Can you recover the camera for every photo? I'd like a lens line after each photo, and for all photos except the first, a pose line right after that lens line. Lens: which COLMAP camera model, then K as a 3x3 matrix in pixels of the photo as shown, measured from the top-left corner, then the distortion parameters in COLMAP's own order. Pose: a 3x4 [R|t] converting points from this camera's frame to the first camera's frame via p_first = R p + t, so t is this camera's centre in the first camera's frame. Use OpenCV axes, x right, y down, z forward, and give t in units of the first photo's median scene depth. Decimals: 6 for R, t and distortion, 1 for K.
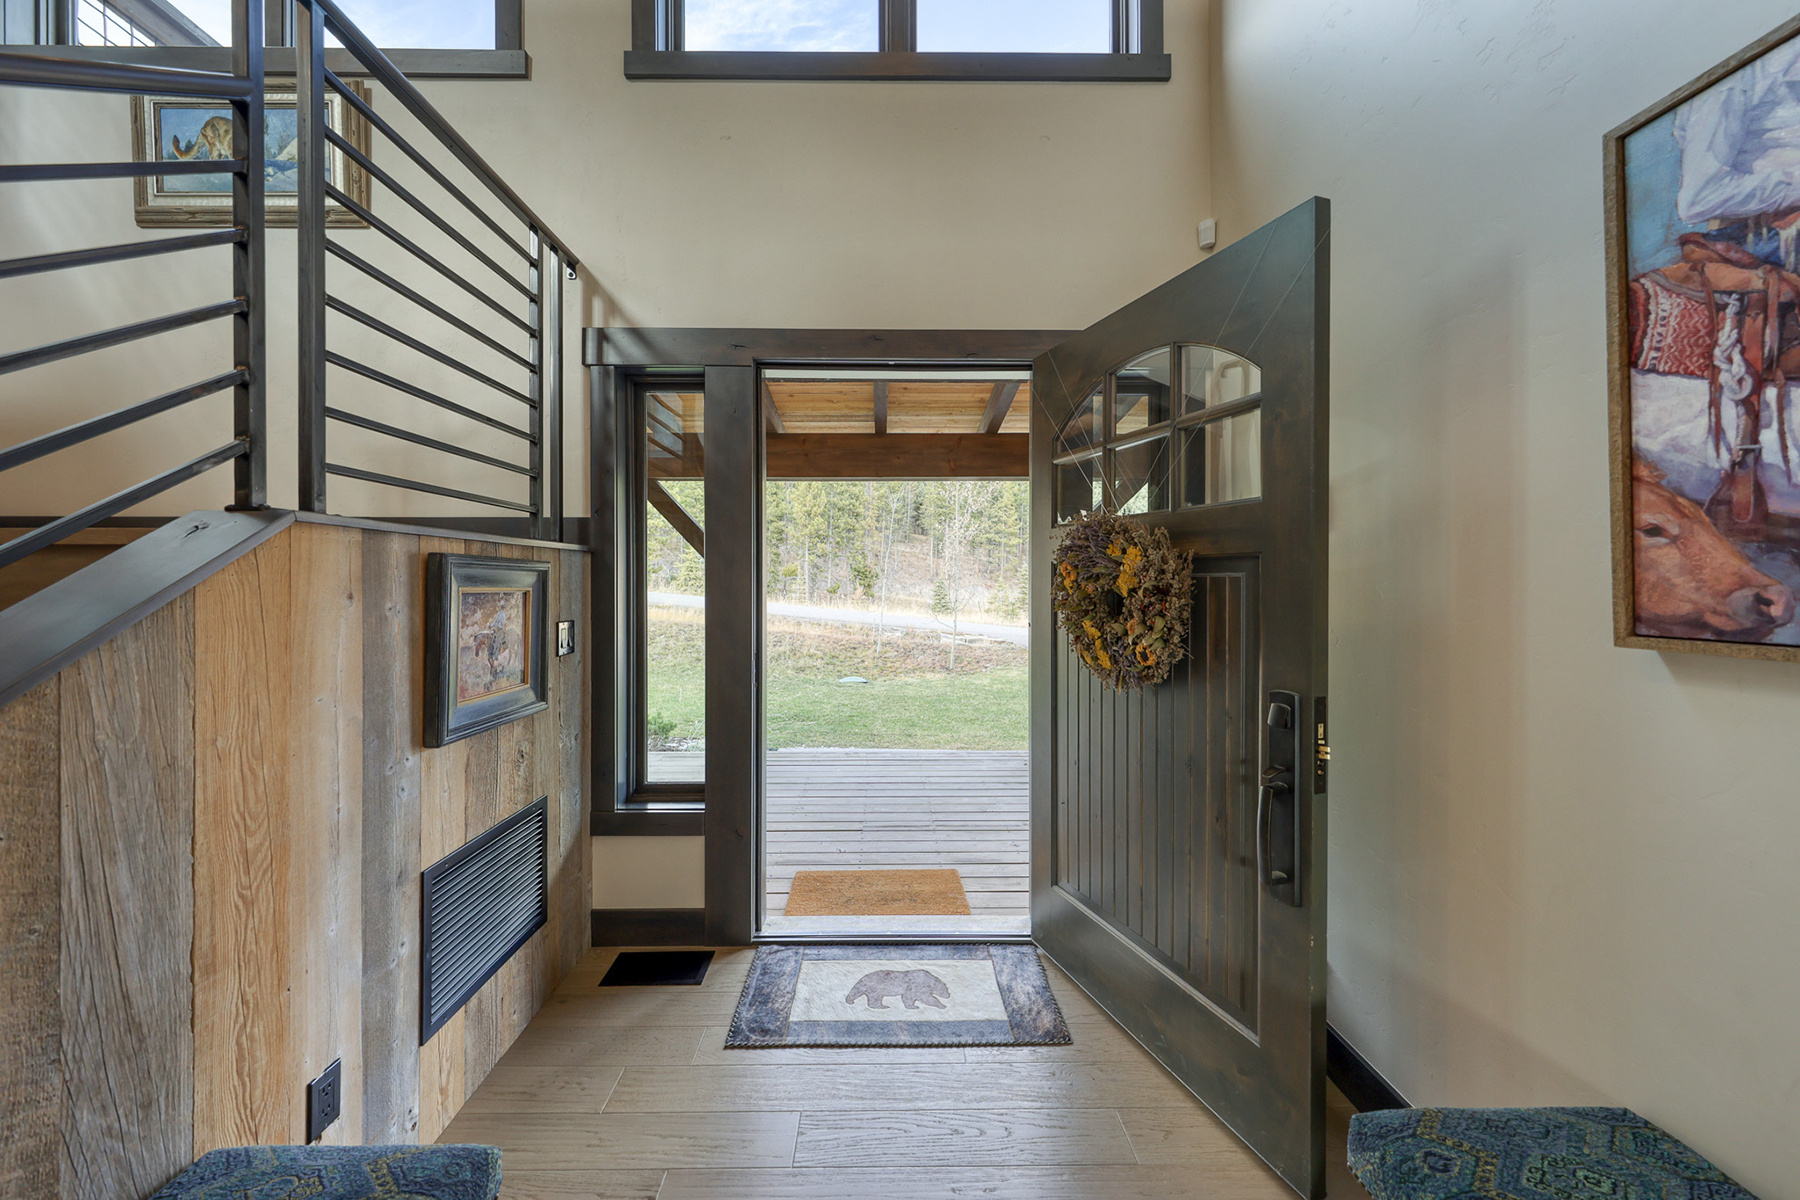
lens RADIAL K [[689.0, 0, 890.7], [0, 689.0, 589.3], [0, 0, 1]] dist [0.007467, 0.000039]
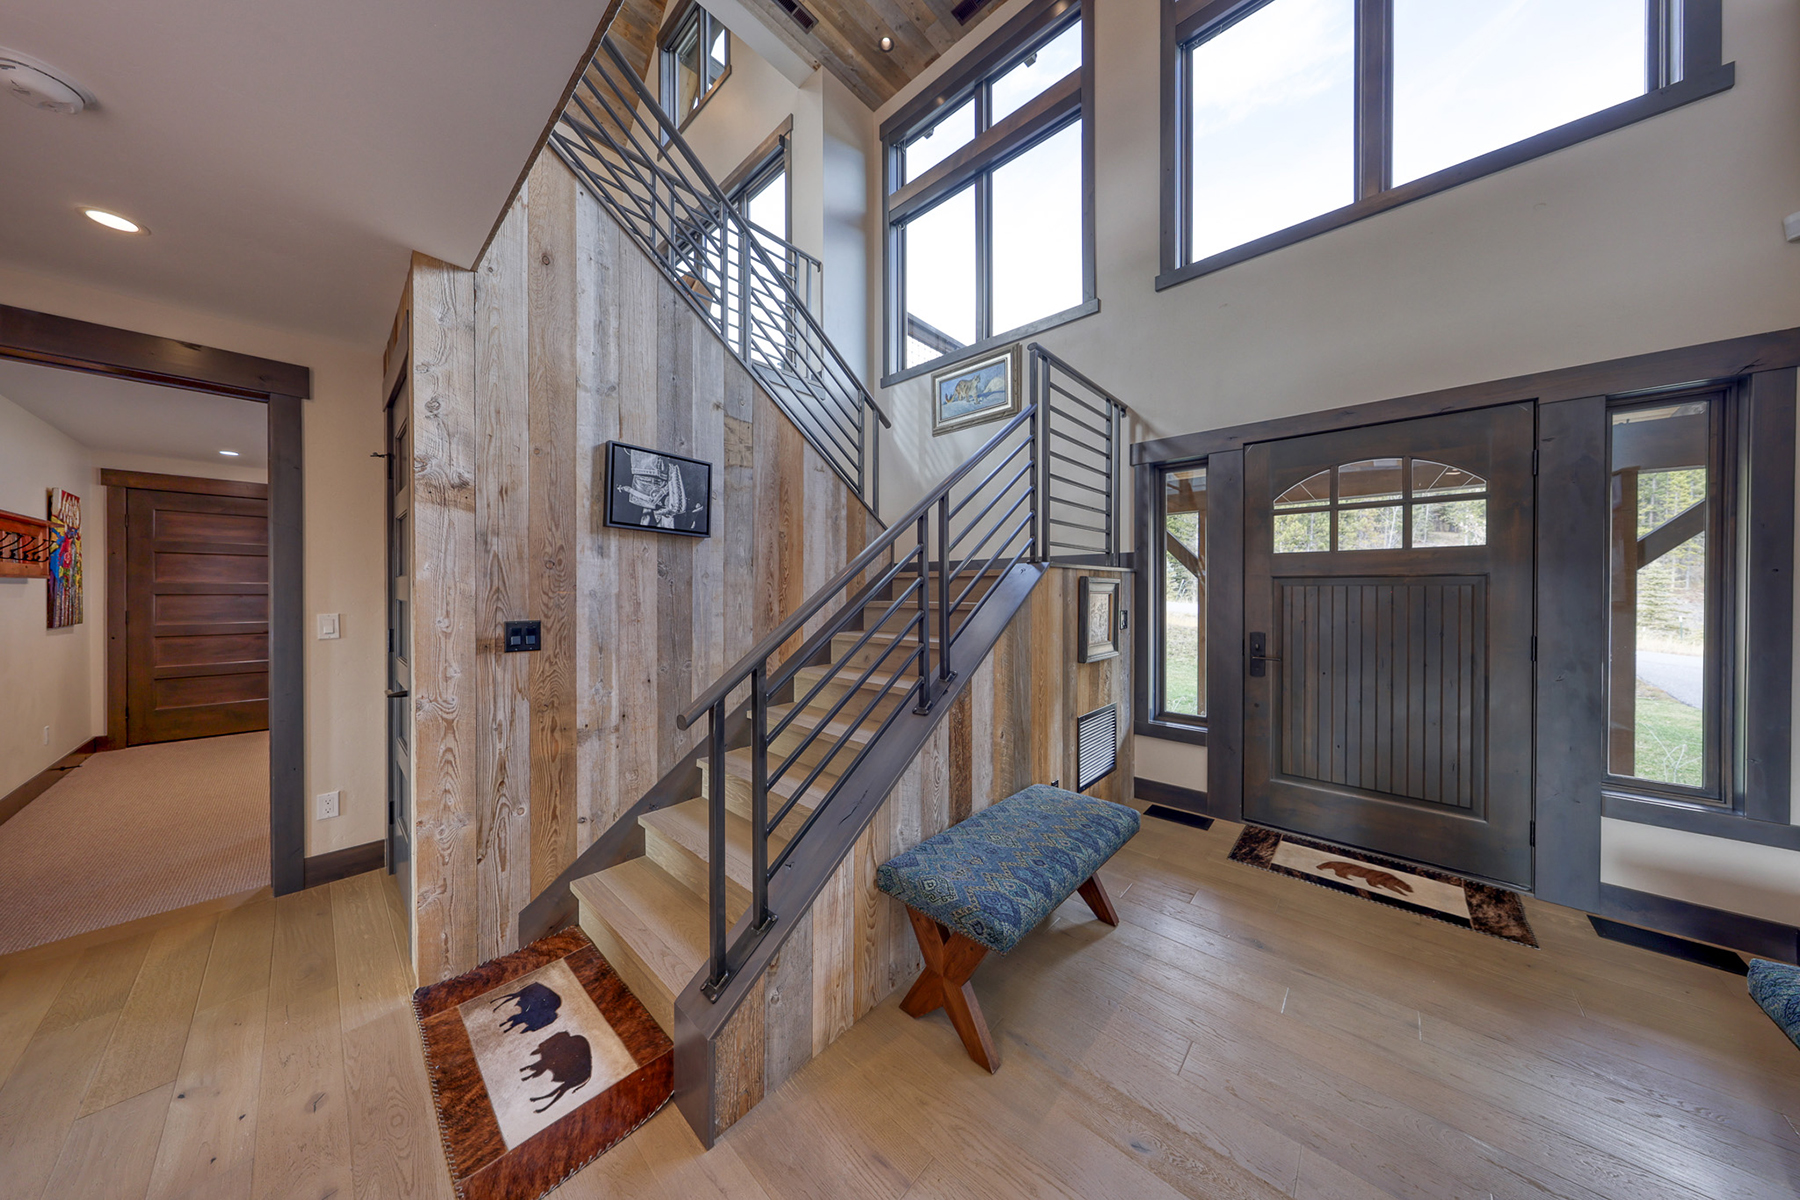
lens RADIAL K [[532.5, 0, 888.1], [0, 532.5, 590.2], [0, 0, 1]] dist [-0.000393, 0.000232]
pose [[0.721471, 0.004107, -0.692432, 0.050375], [-0.006038, 0.999982, -0.000360, -0.003409], [0.692418, 0.004441, 0.721483, -0.405607]]
